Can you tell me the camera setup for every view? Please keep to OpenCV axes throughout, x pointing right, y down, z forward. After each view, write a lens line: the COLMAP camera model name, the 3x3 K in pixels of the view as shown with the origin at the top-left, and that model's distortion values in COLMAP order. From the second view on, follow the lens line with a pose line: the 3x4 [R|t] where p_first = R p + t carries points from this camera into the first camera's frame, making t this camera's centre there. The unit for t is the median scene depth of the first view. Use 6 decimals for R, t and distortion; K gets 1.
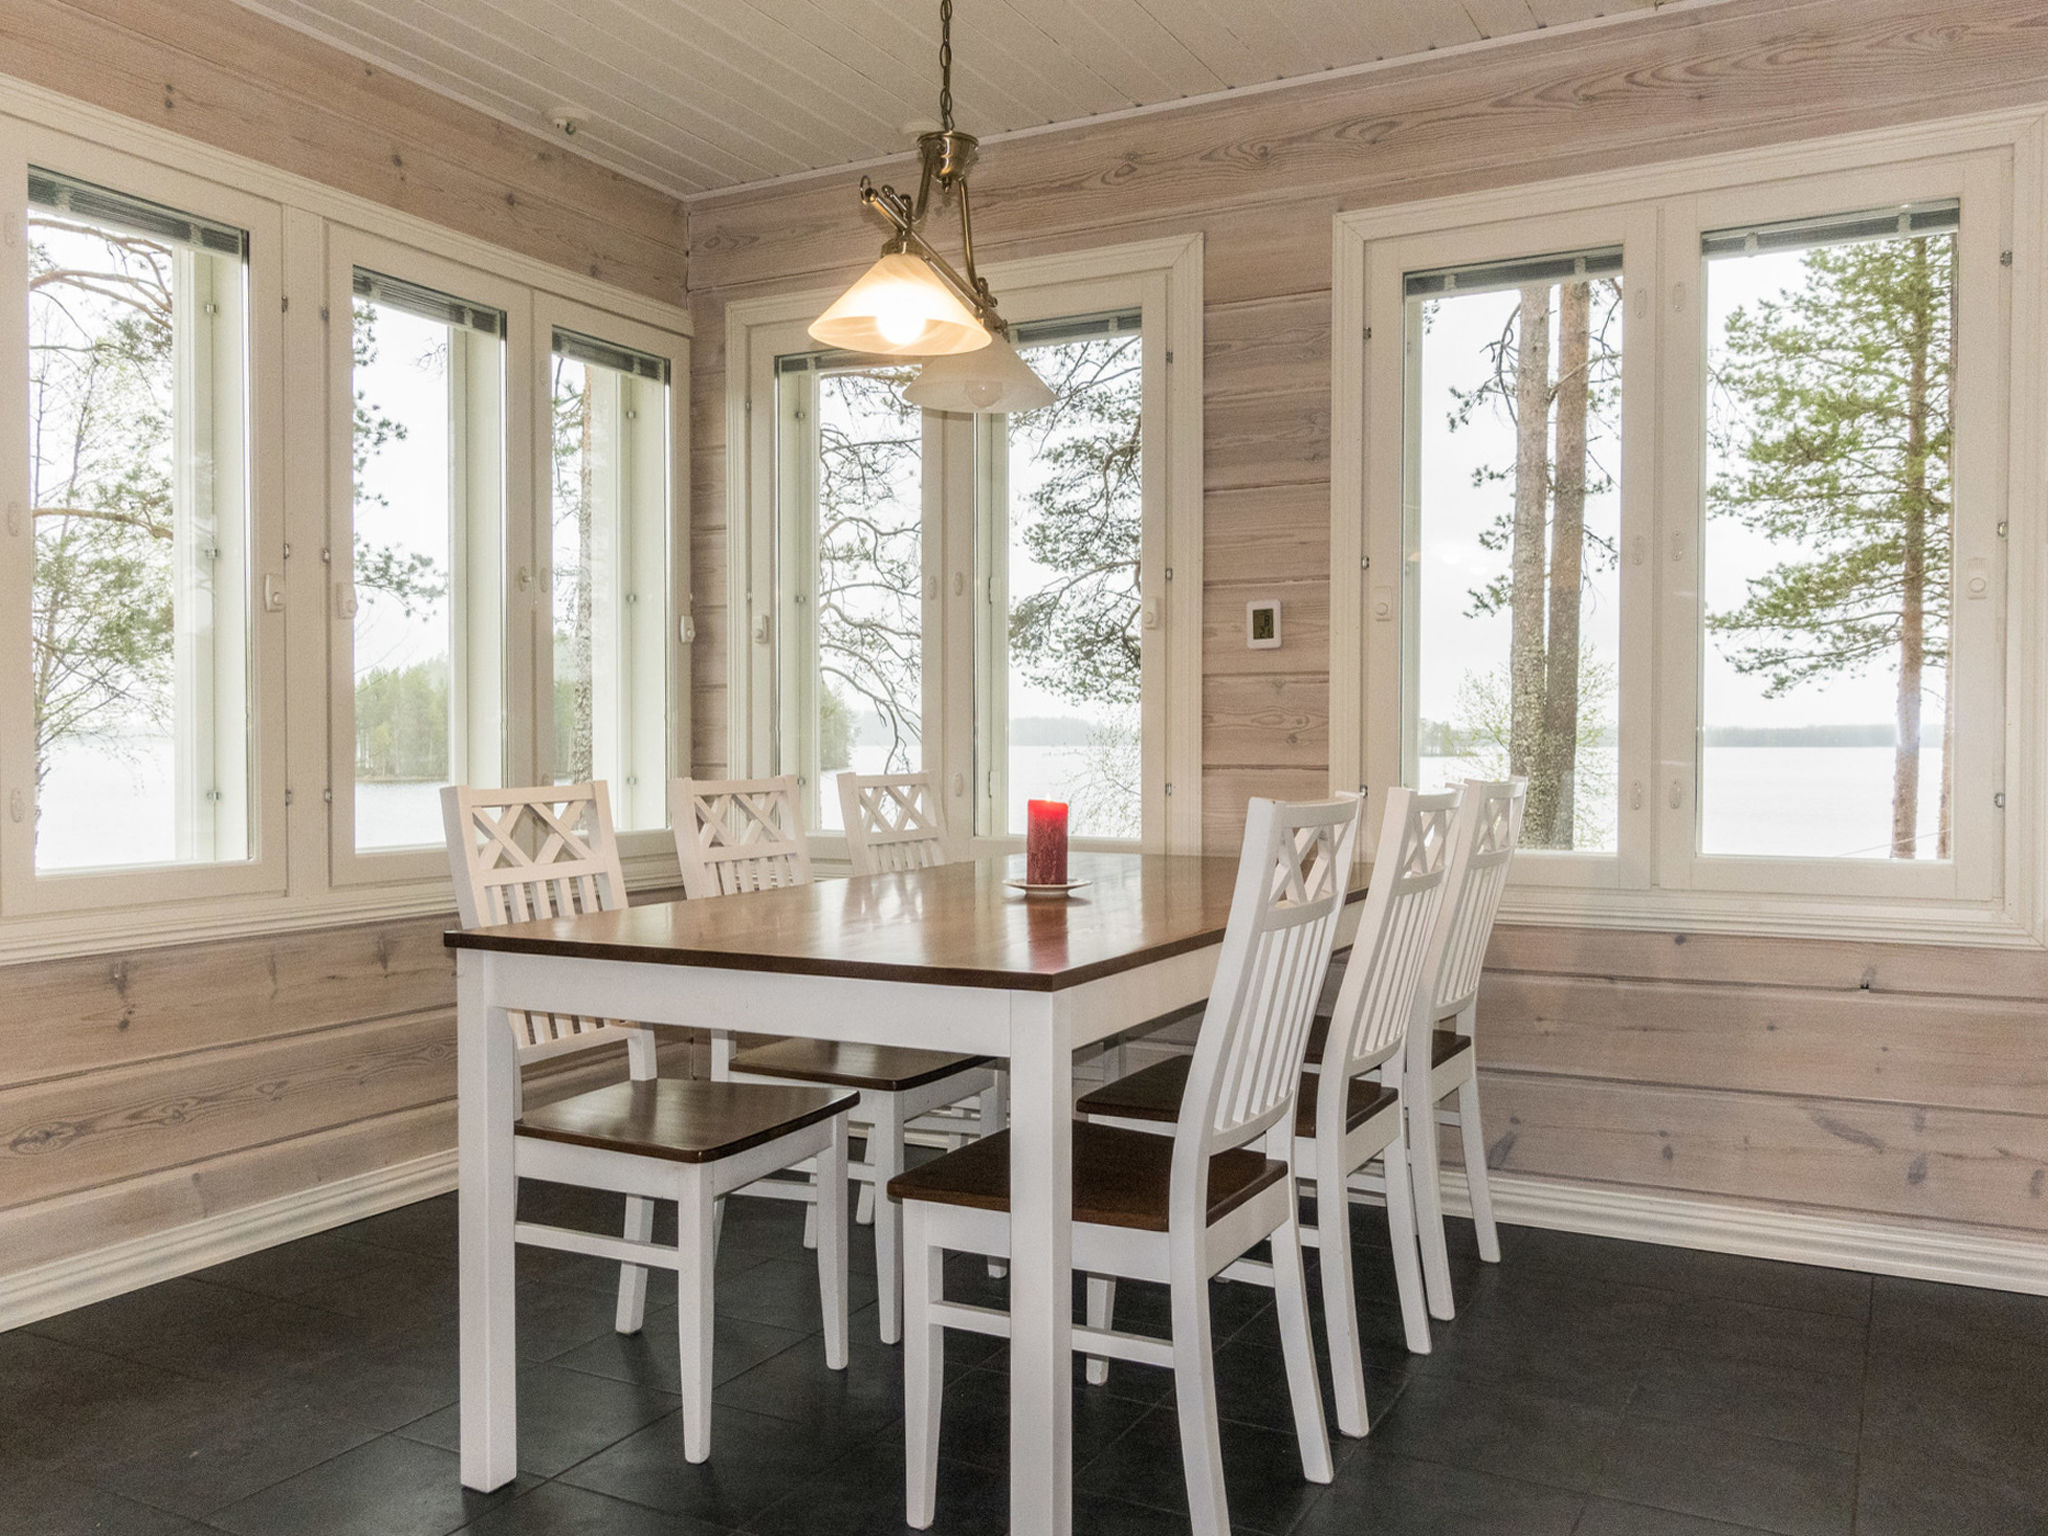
lens RADIAL K [[1605.3, 0, 1031.9], [0, 1605.3, 768.2], [0, 0, 1]] dist [0.013987, -0.005729]
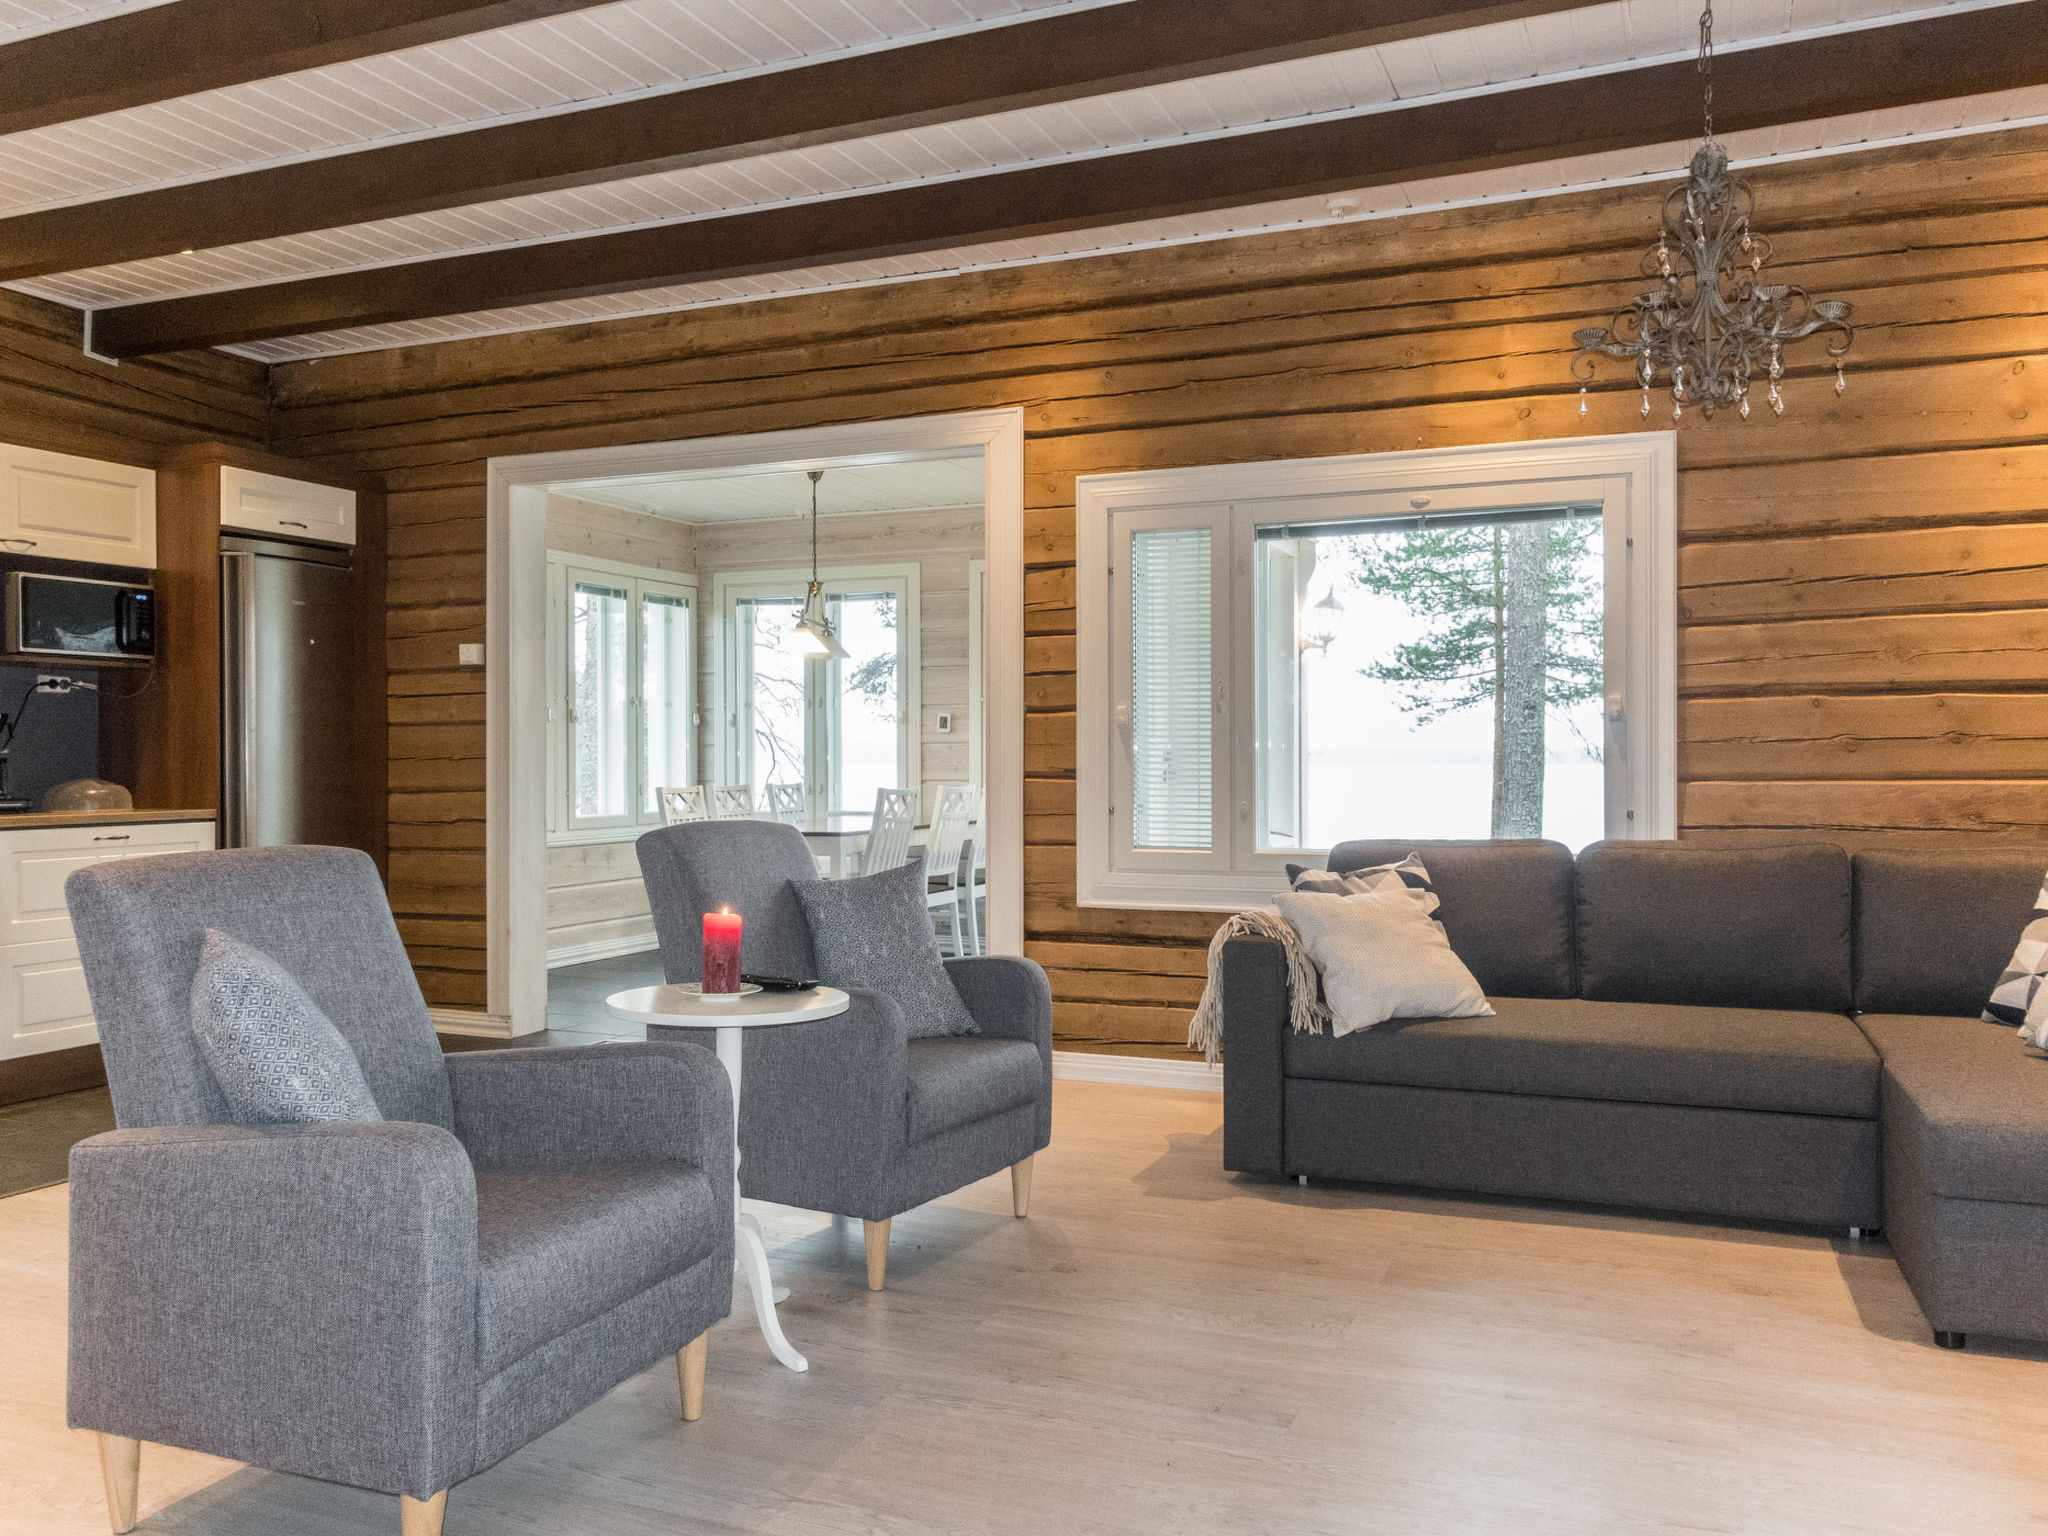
lens RADIAL K [[1605.3, 0, 1023.7], [0, 1605.3, 763.9], [0, 0, 1]] dist [0.013987, -0.005729]
pose [[0.995001, -0.002482, 0.099834, 0.018779], [0.003386, 0.999955, -0.008889, -0.002986], [-0.099808, 0.009183, 0.994964, -1.491005]]
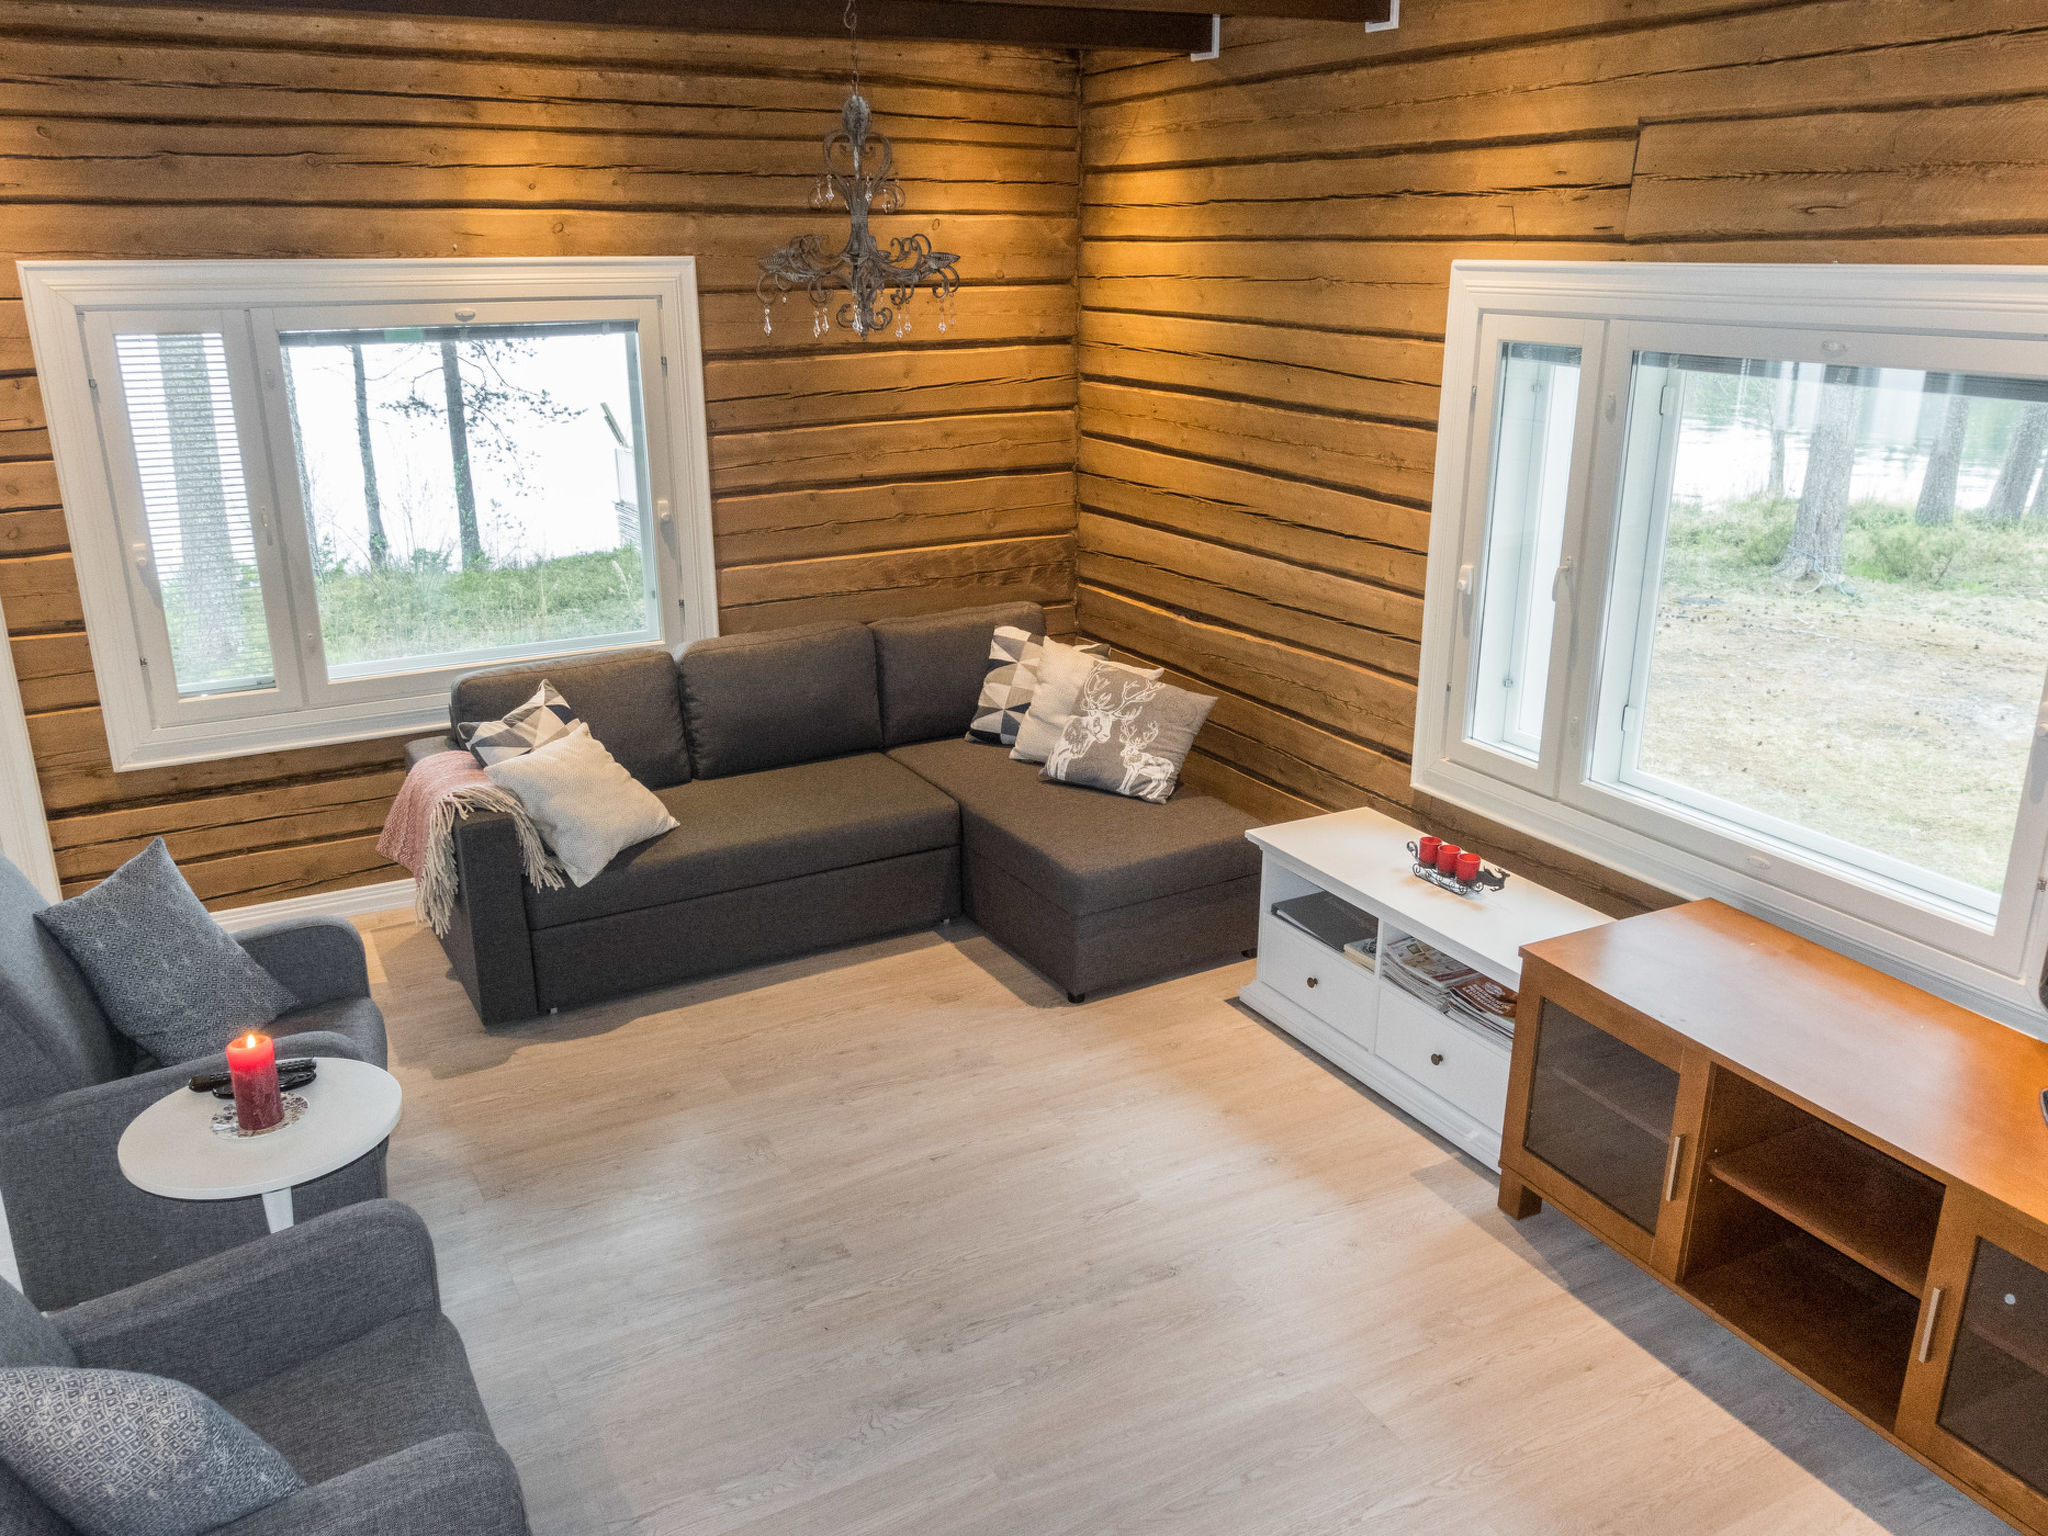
lens RADIAL K [[1605.3, 0, 1029.0], [0, 1605.3, 766.4], [0, 0, 1]] dist [0.013987, -0.005729]
pose [[0.554721, -0.260638, 0.790159, -0.412776], [0.014466, 0.952547, 0.304047, -0.280028], [-0.831910, -0.157231, 0.532169, -1.337002]]
